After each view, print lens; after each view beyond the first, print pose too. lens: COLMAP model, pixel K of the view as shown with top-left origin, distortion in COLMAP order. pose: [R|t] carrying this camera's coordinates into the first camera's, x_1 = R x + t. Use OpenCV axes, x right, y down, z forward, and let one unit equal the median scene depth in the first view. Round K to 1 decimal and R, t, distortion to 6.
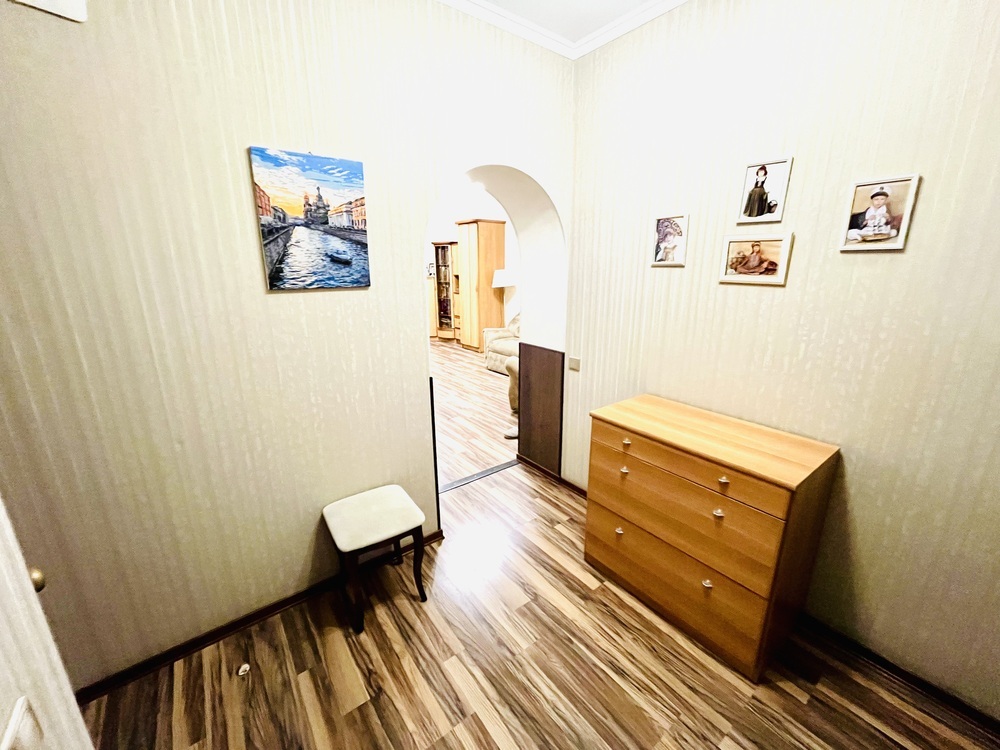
lens RADIAL K [[406.4, 0, 498.3], [0, 406.4, 374.7], [0, 0, 1]] dist [-0.001538, -0.000903]
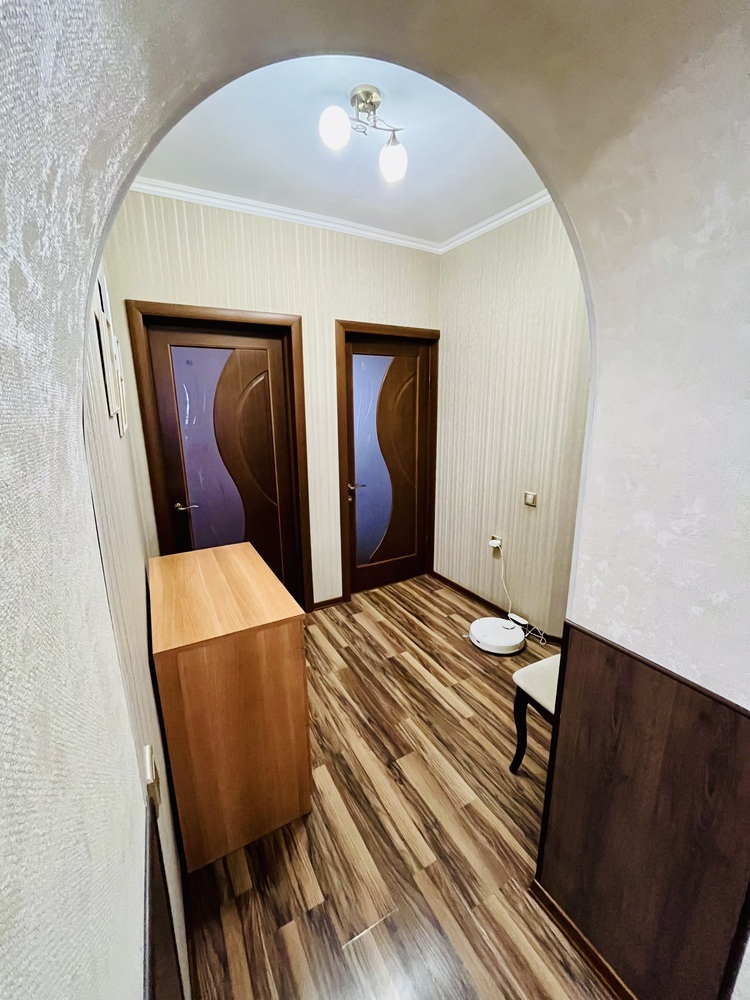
lens RADIAL K [[406.4, 0, 377.5], [0, 406.4, 496.9], [0, 0, 1]] dist [-0.001538, -0.000903]
pose [[-0.991693, -0.018651, 0.127267, 0.016367], [0.043925, 0.880846, 0.471360, -0.498509], [-0.120894, 0.473035, -0.872710, 1.799676]]
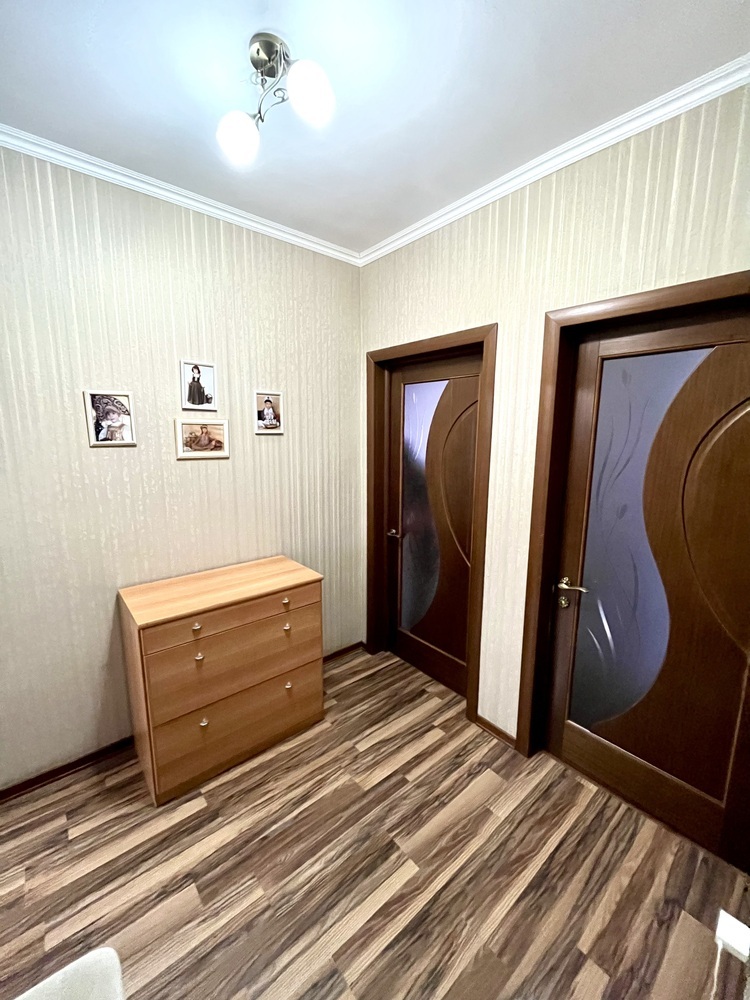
lens RADIAL K [[406.4, 0, 377.1], [0, 406.4, 499.8], [0, 0, 1]] dist [-0.001538, -0.000903]
pose [[-0.060731, -0.165566, 0.984327, -0.661276], [0.256429, 0.950461, 0.175691, -0.196537], [-0.964653, 0.263079, -0.015267, 0.581049]]
